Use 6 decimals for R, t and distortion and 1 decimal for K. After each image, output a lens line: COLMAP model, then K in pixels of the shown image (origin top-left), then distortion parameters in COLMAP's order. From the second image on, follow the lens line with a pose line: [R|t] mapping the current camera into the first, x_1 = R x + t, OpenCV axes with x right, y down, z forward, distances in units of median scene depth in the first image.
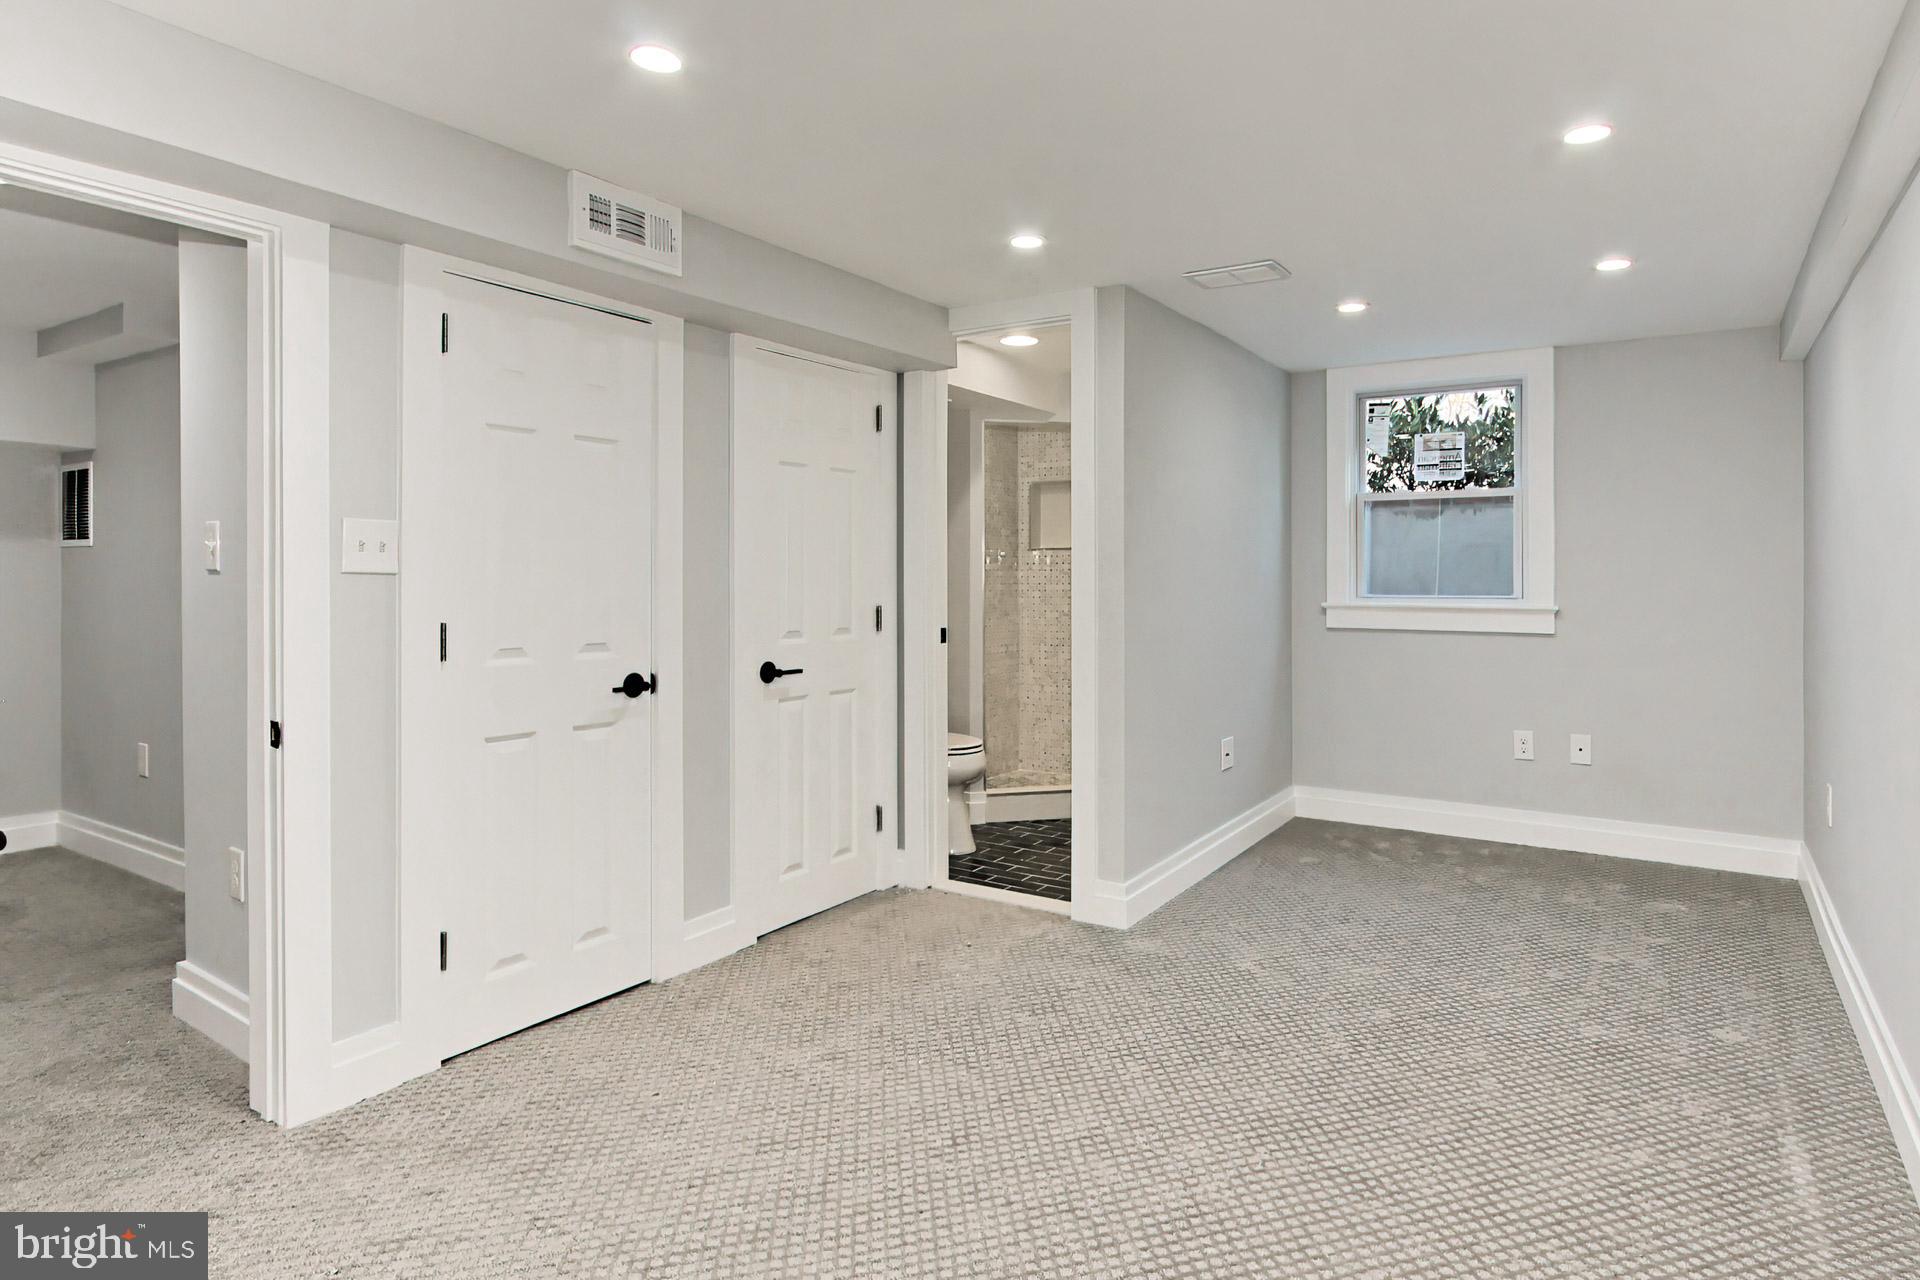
lens RADIAL K [[1064.1, 0, 1018.3], [0, 1064.1, 579.7], [0, 0, 1]] dist [-0.001171, -0.000050]
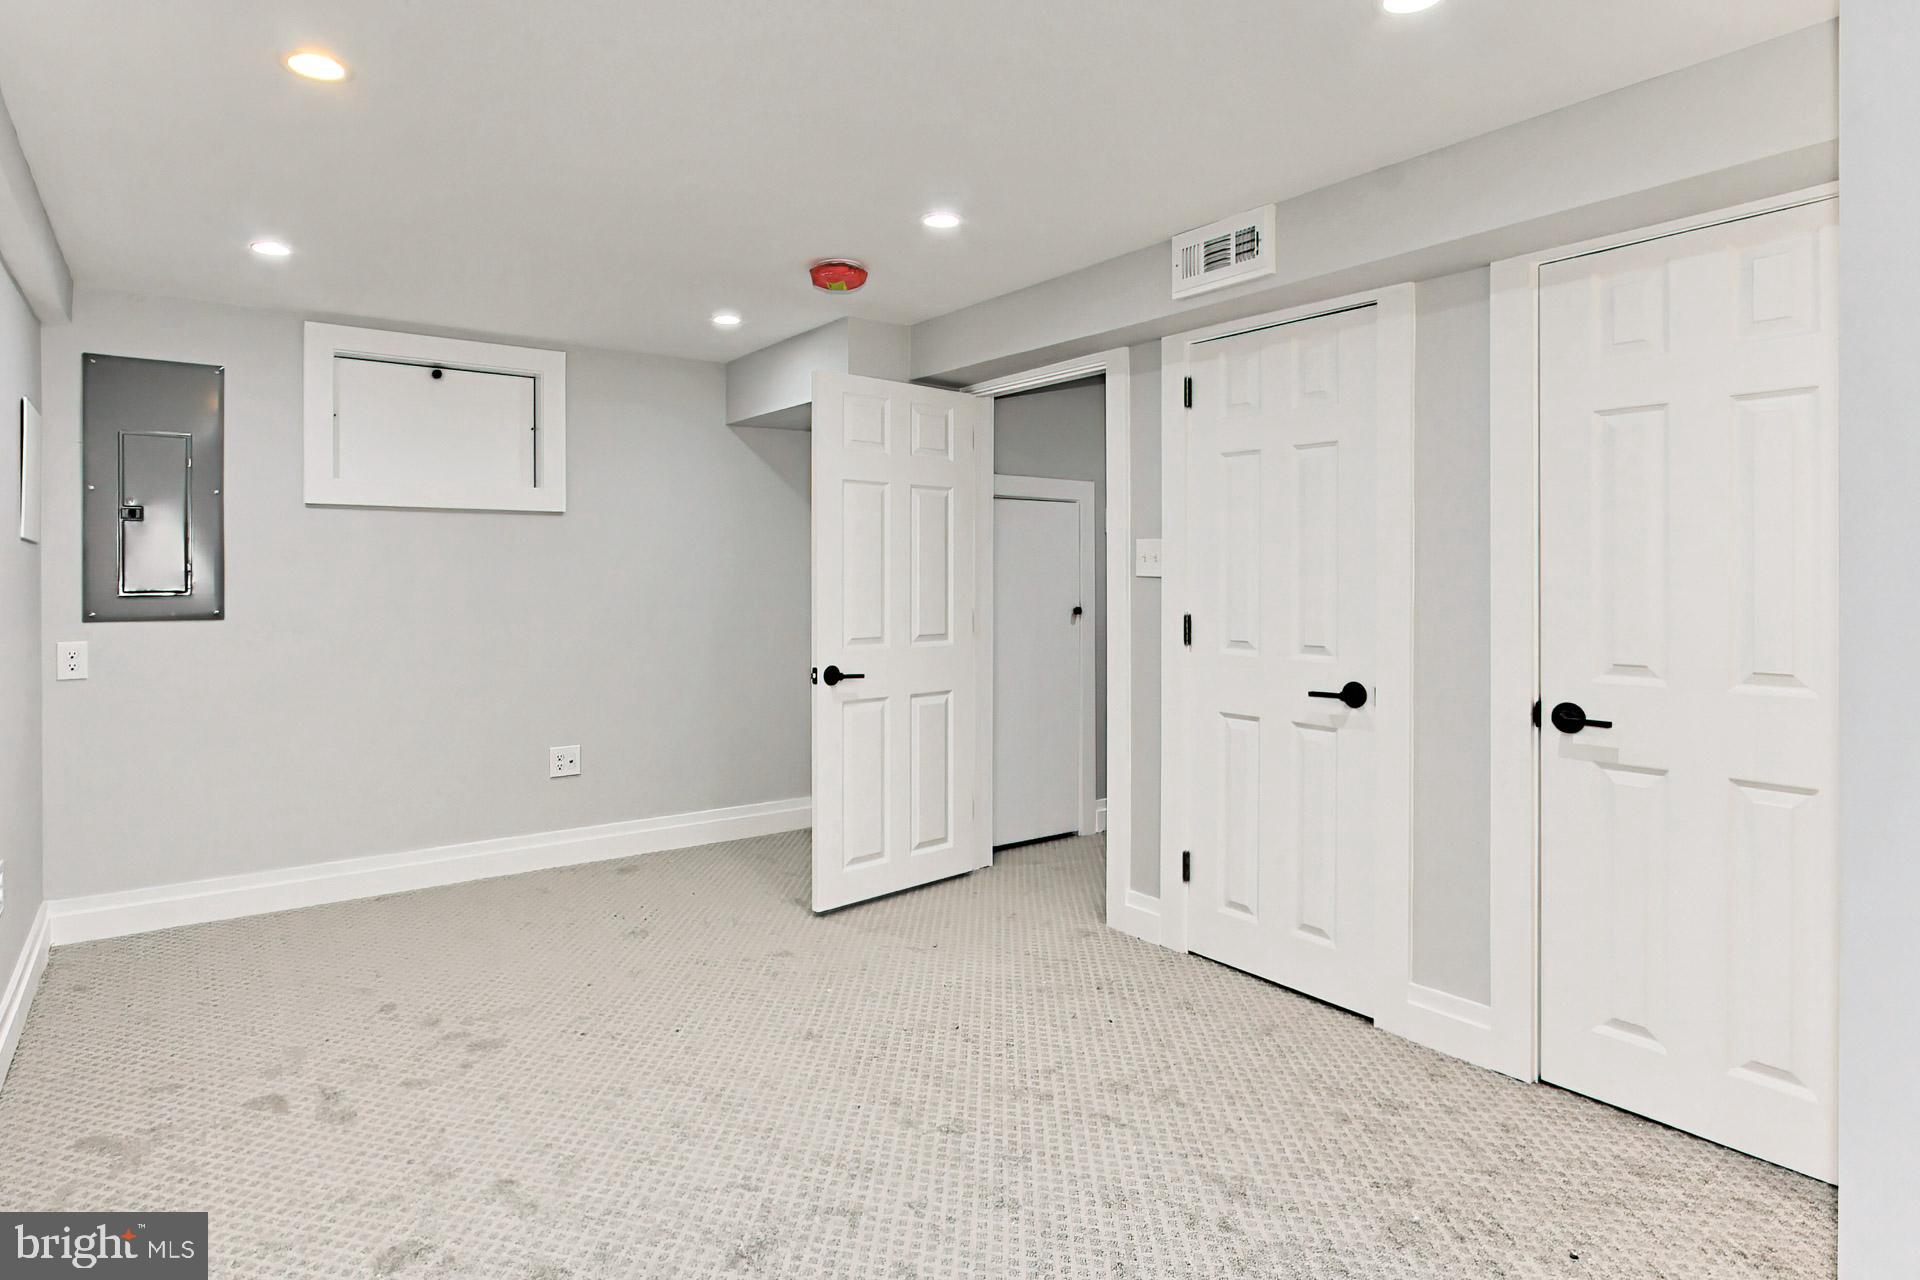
lens RADIAL K [[1064.1, 0, 1018.3], [0, 1064.1, 579.7], [0, 0, 1]] dist [-0.001171, -0.000050]
pose [[-0.336527, -0.001846, -0.941672, 0.675768], [-0.007605, 0.999971, 0.000757, -0.002128], [0.941643, 0.007416, -0.336531, 1.104740]]
